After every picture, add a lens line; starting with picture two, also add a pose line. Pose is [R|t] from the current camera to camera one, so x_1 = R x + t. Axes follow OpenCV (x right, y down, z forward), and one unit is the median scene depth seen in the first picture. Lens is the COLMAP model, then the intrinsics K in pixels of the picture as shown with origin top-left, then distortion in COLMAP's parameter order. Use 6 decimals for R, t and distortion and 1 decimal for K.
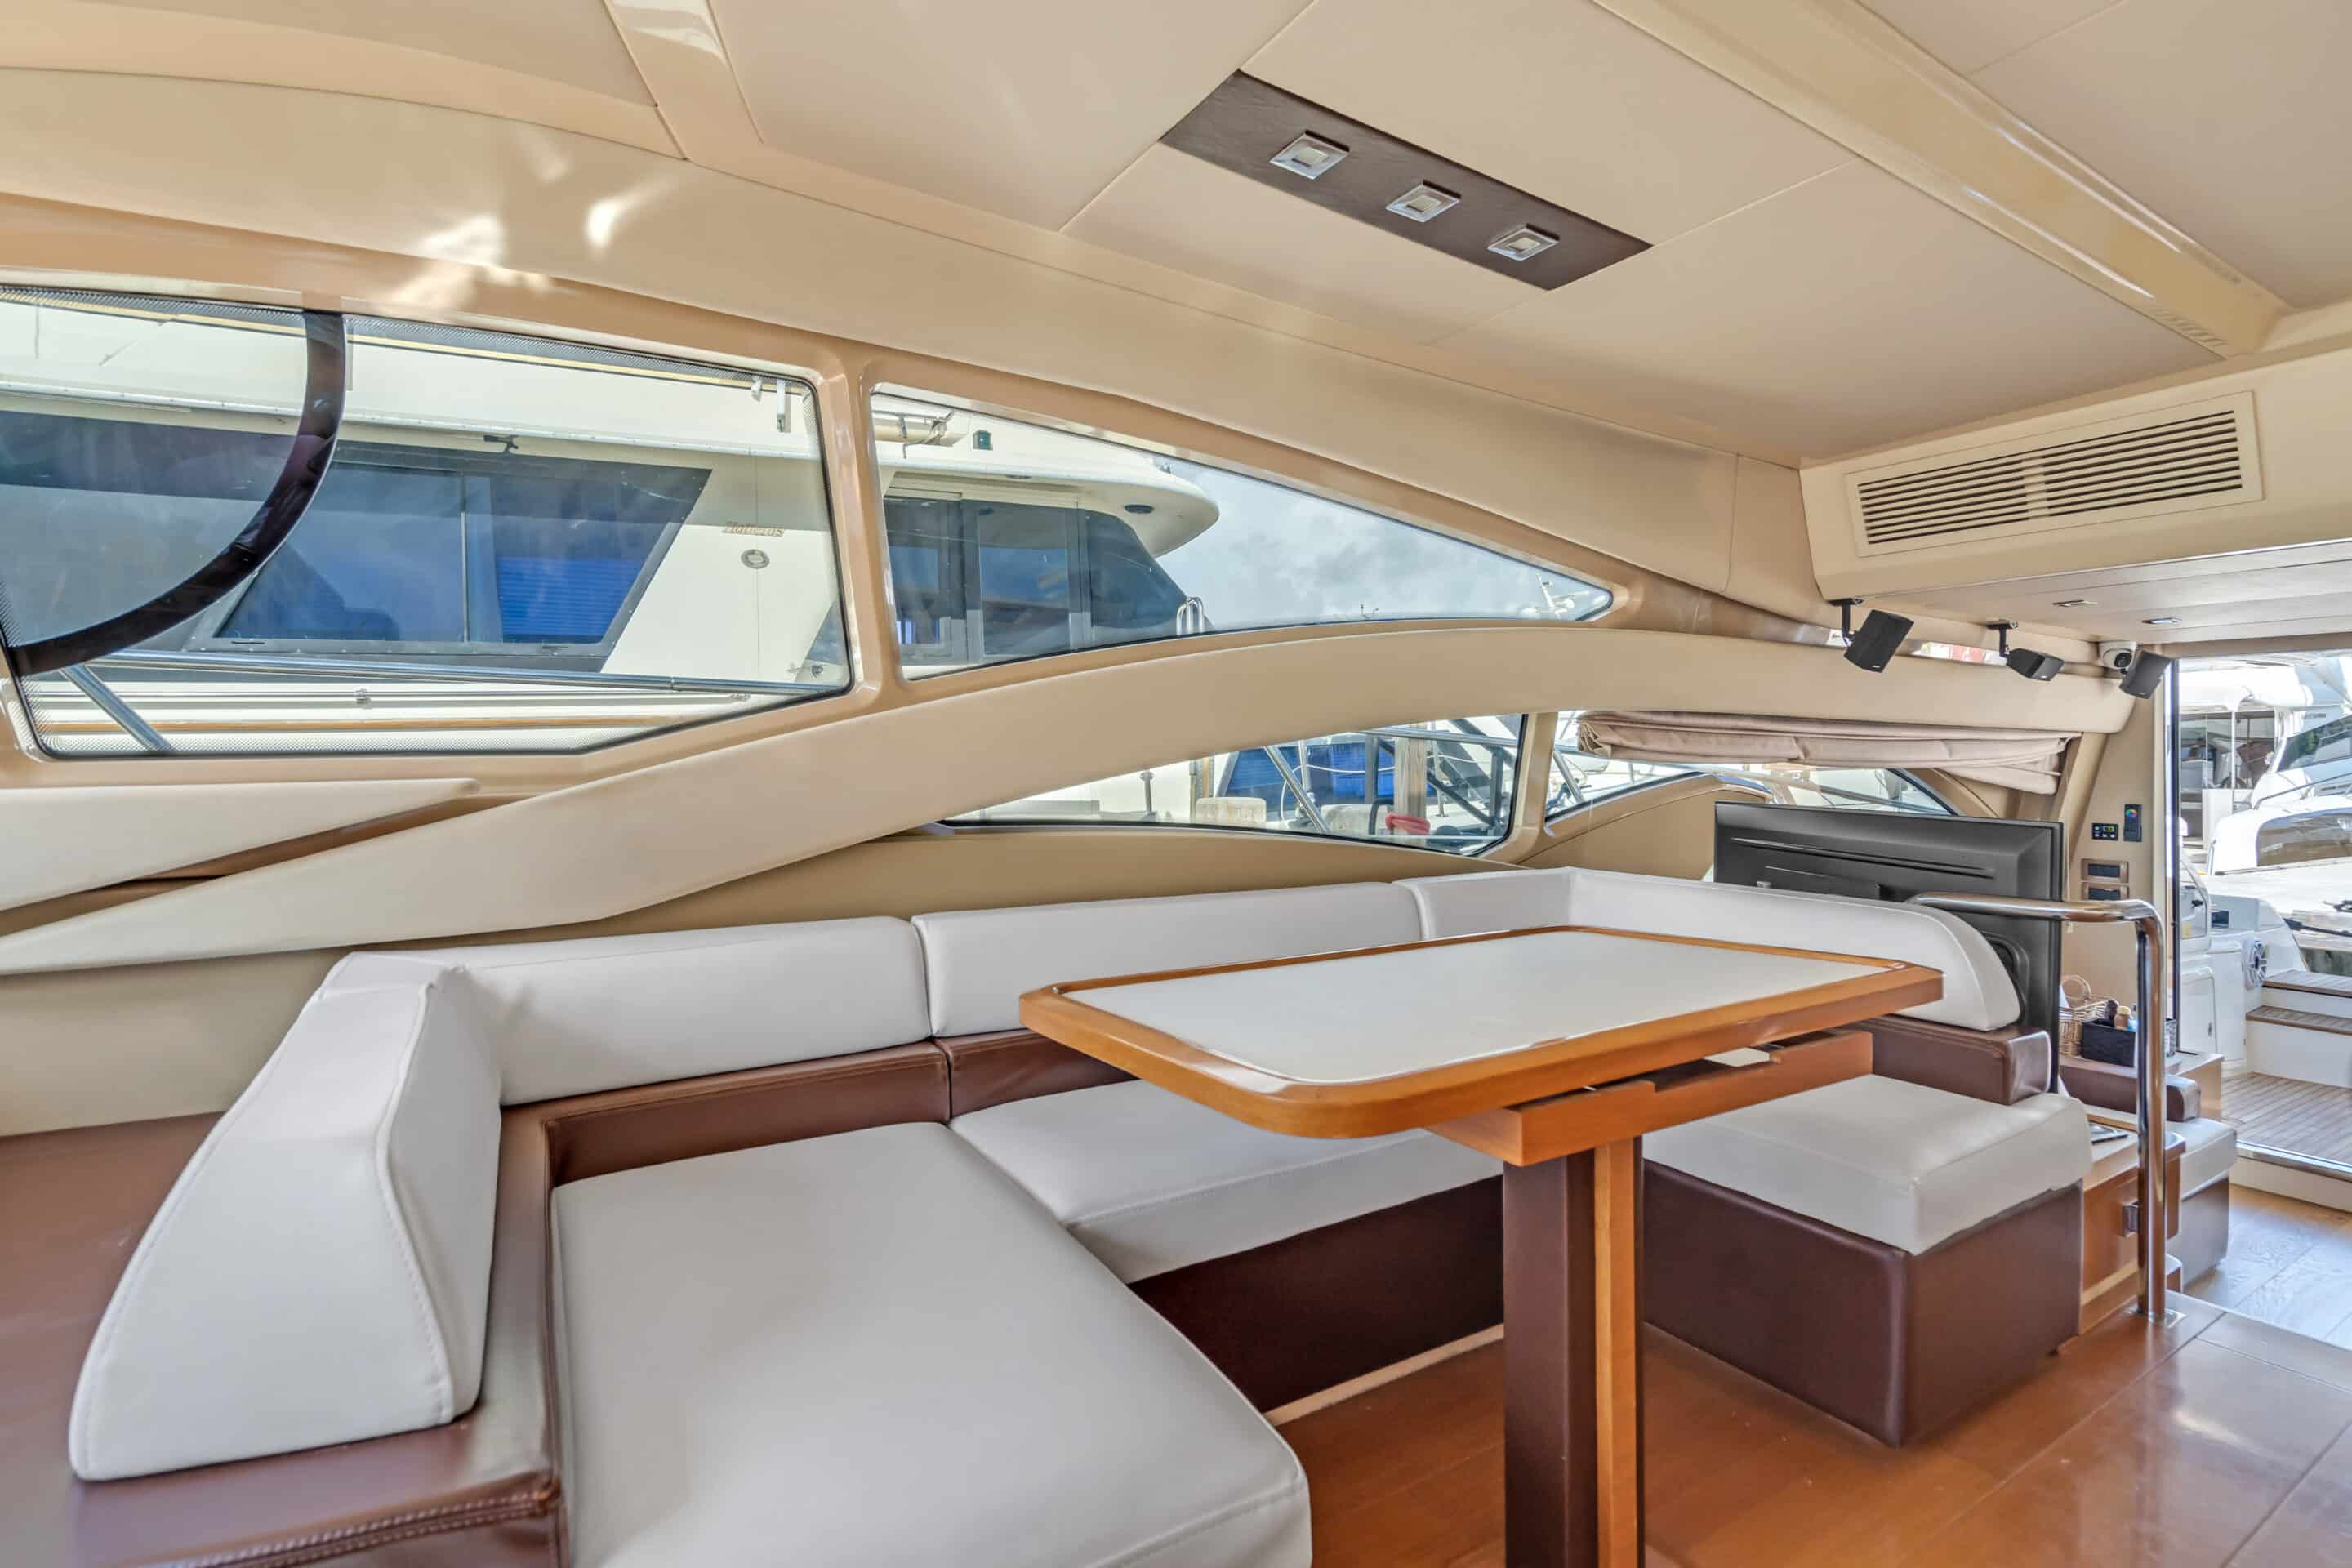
lens RADIAL K [[1091.0, 0, 1177.2], [0, 1091.0, 772.5], [0, 0, 1]] dist [-0.000193, 0.000360]
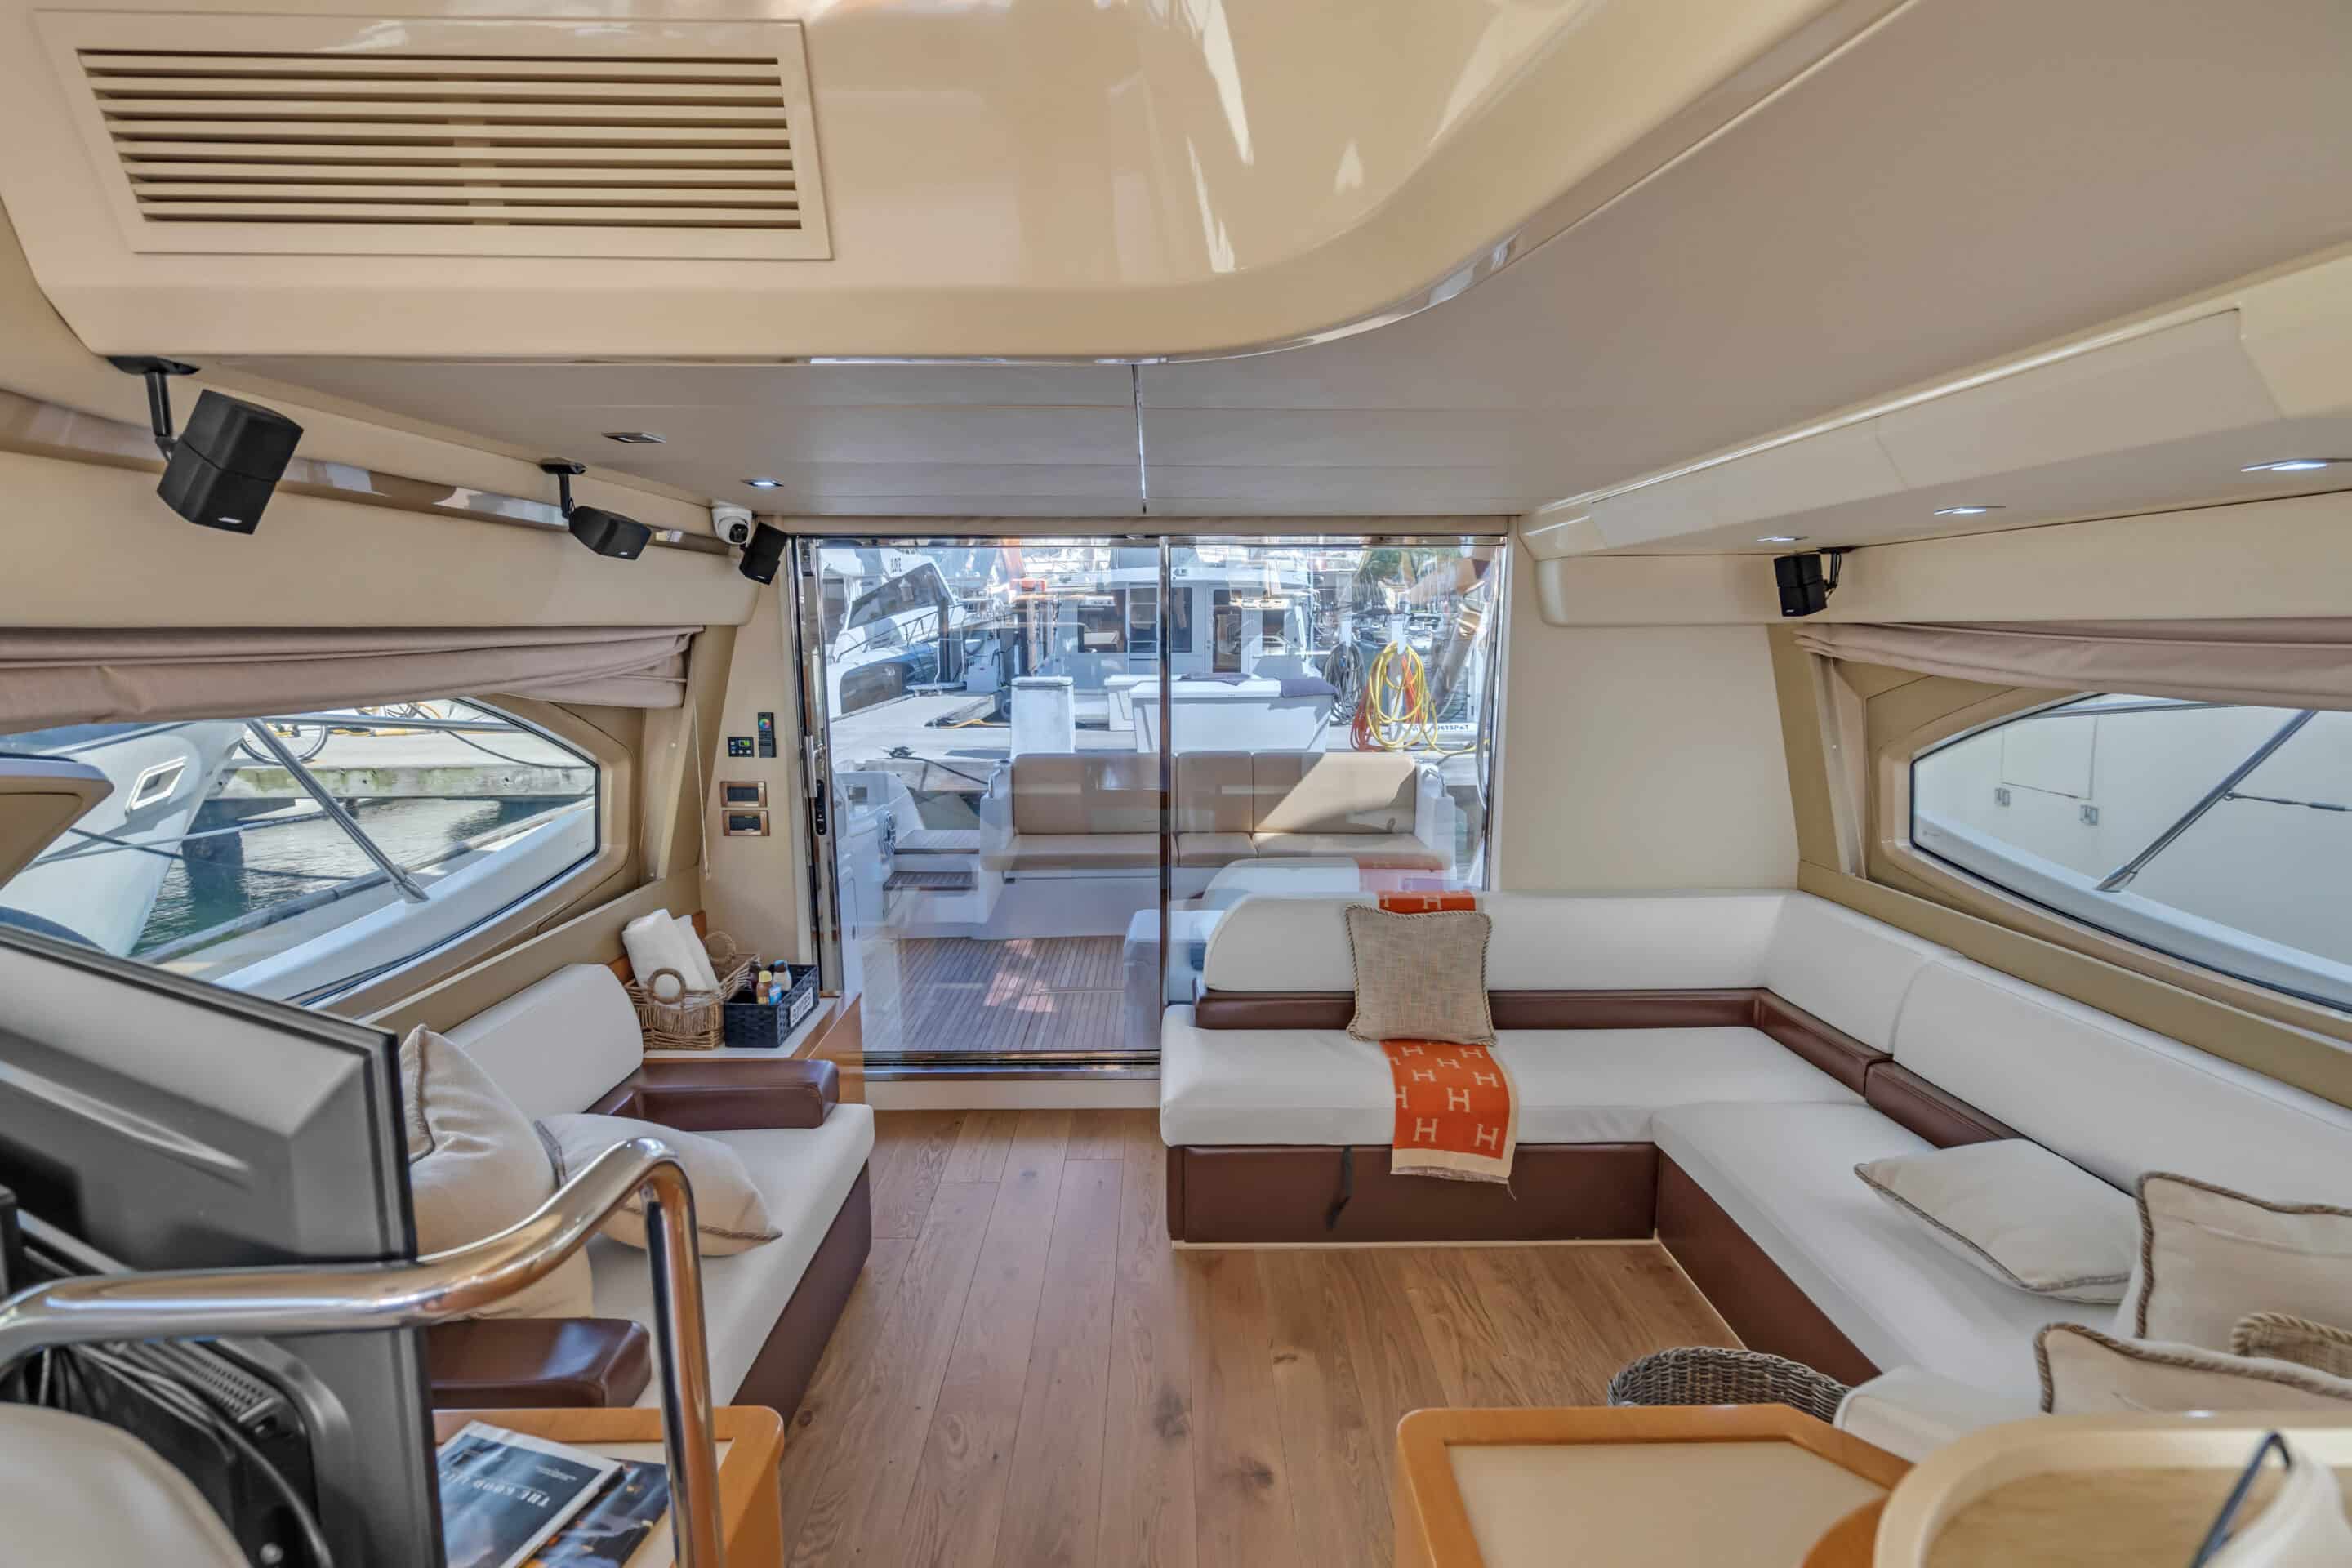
lens RADIAL K [[1128.3, 0, 1173.0], [0, 1128.3, 779.7], [0, 0, 1]] dist [0.005716, 0.000362]
pose [[0.518513, -0.126226, 0.845702, 0.359146], [0.011789, 0.990005, 0.140536, -0.043063], [-0.854989, -0.062900, 0.514819, 0.343783]]
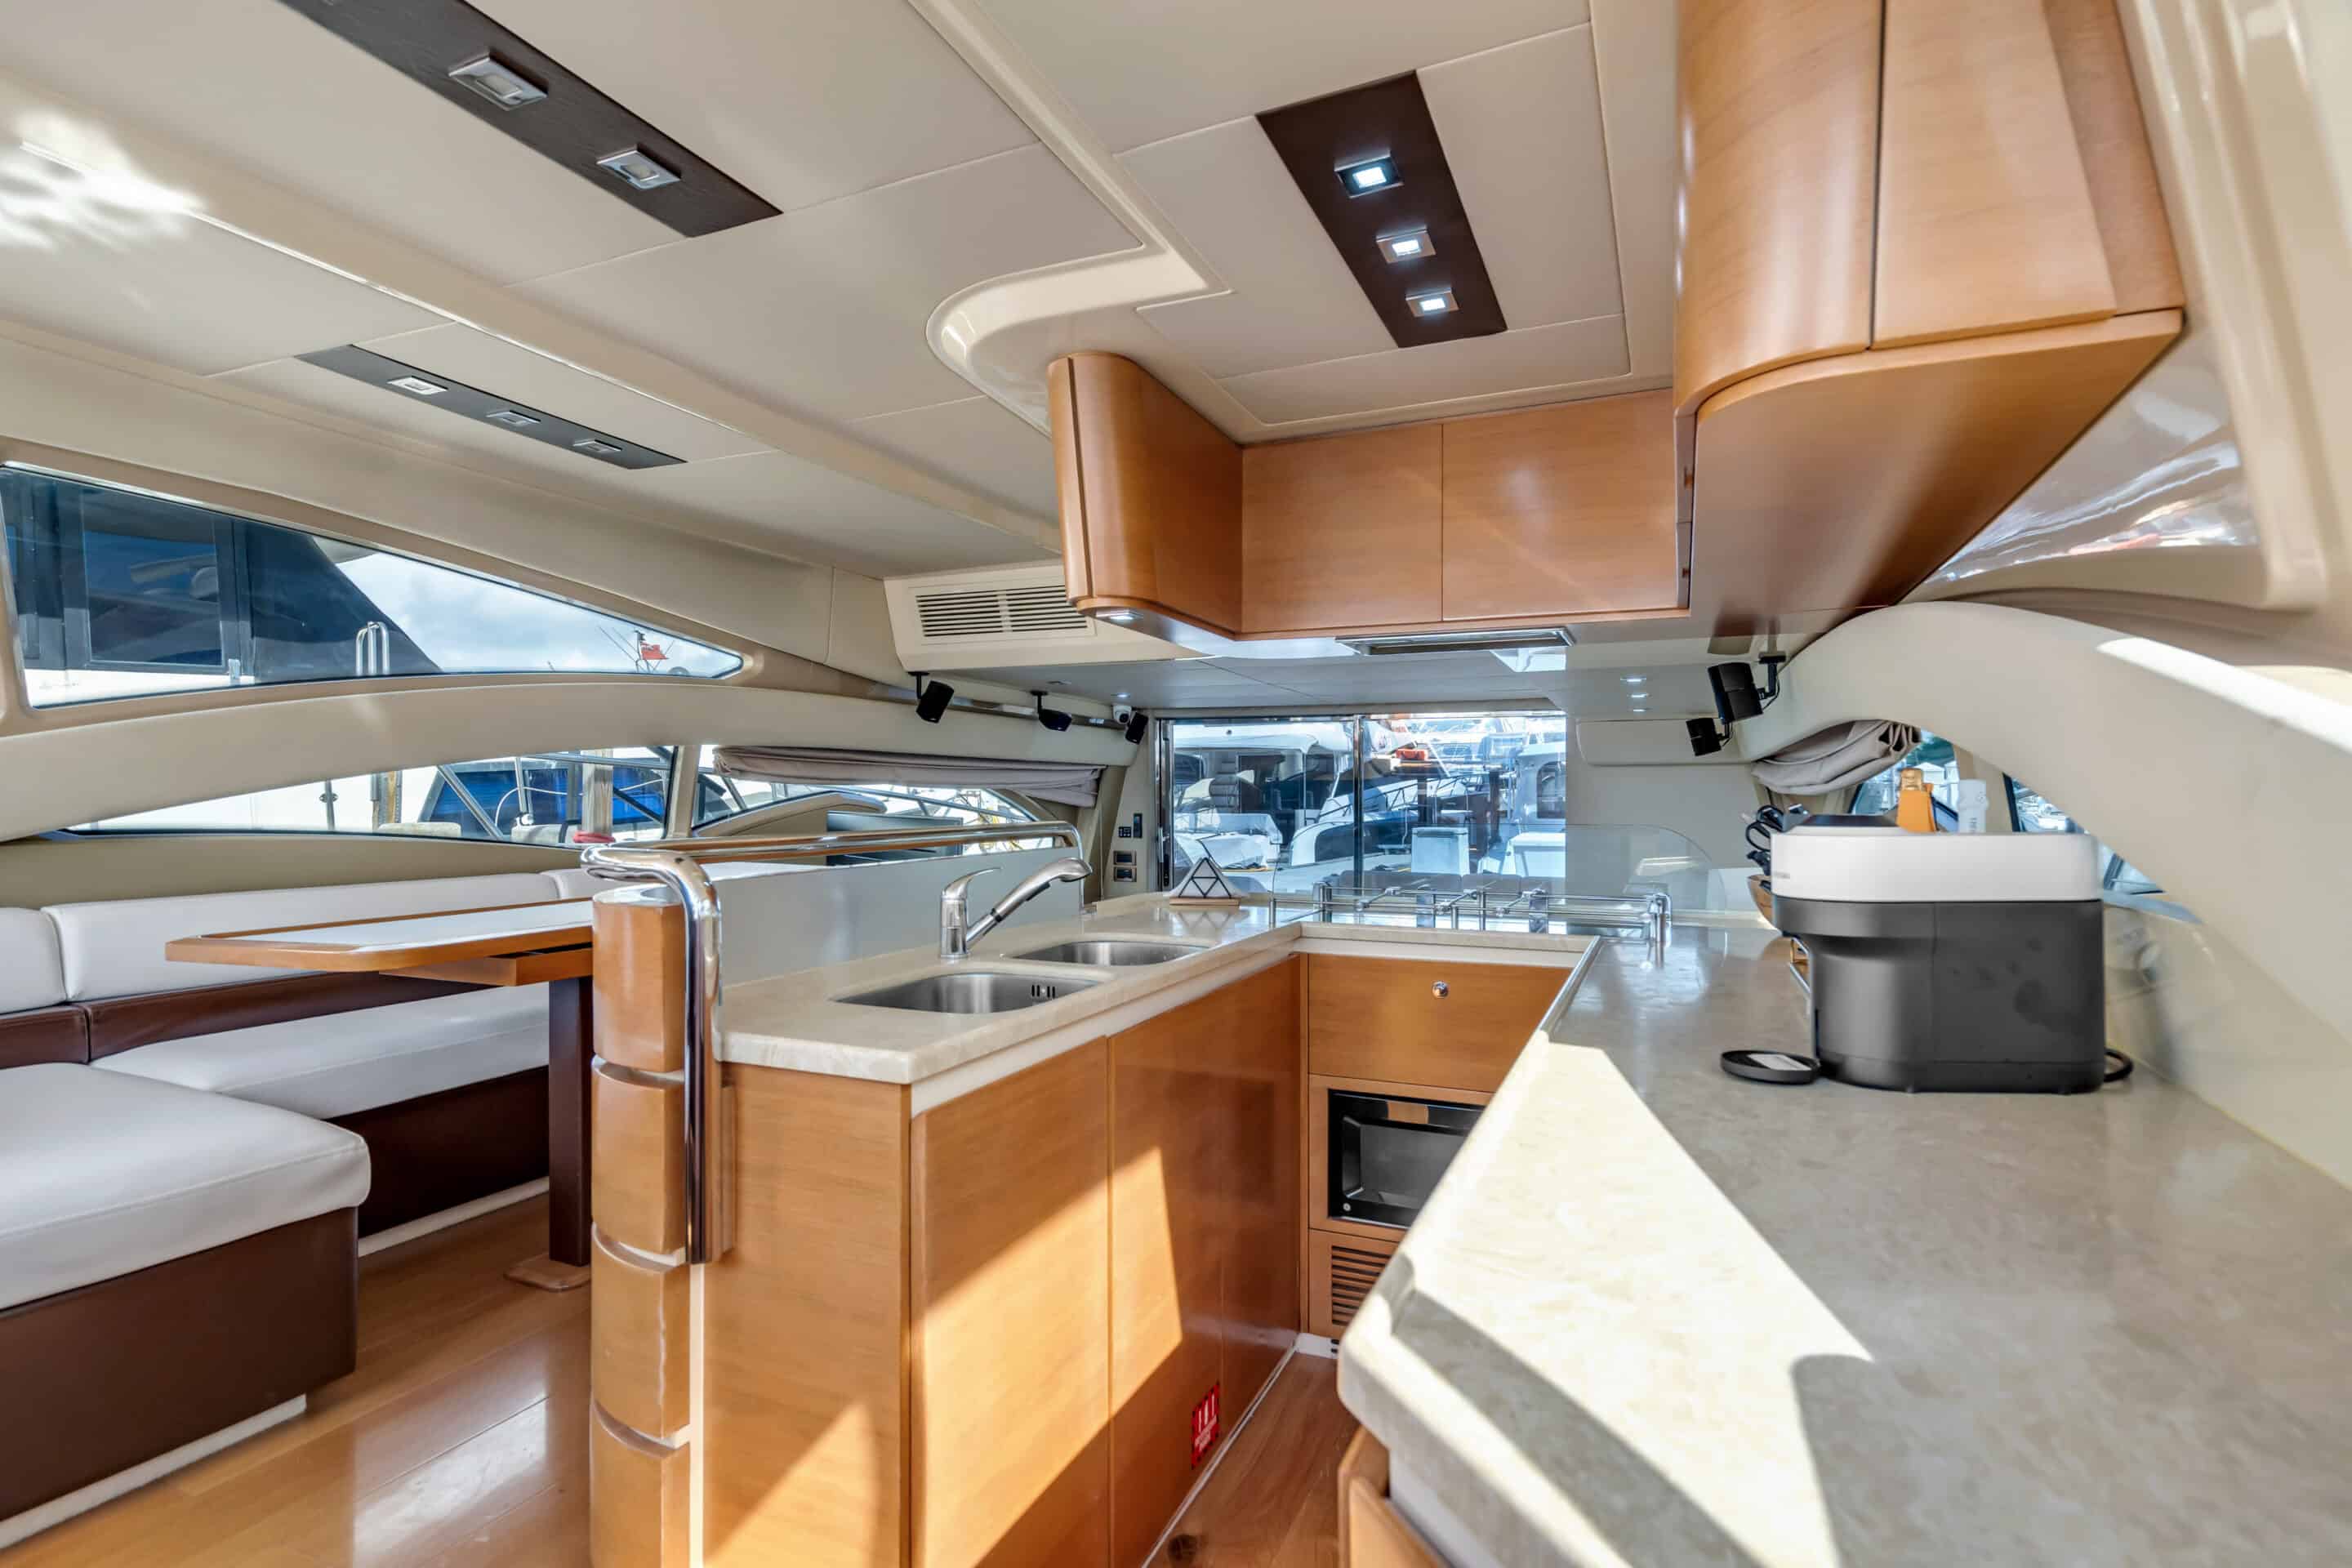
lens RADIAL K [[1128.3, 0, 1169.8], [0, 1128.3, 789.0], [0, 0, 1]] dist [0.005716, 0.000362]
pose [[0.825877, 0.002522, 0.563845, 0.037849], [0.002603, 0.999962, -0.008285, 0.008709], [-0.563845, 0.008310, 0.825839, -0.364631]]
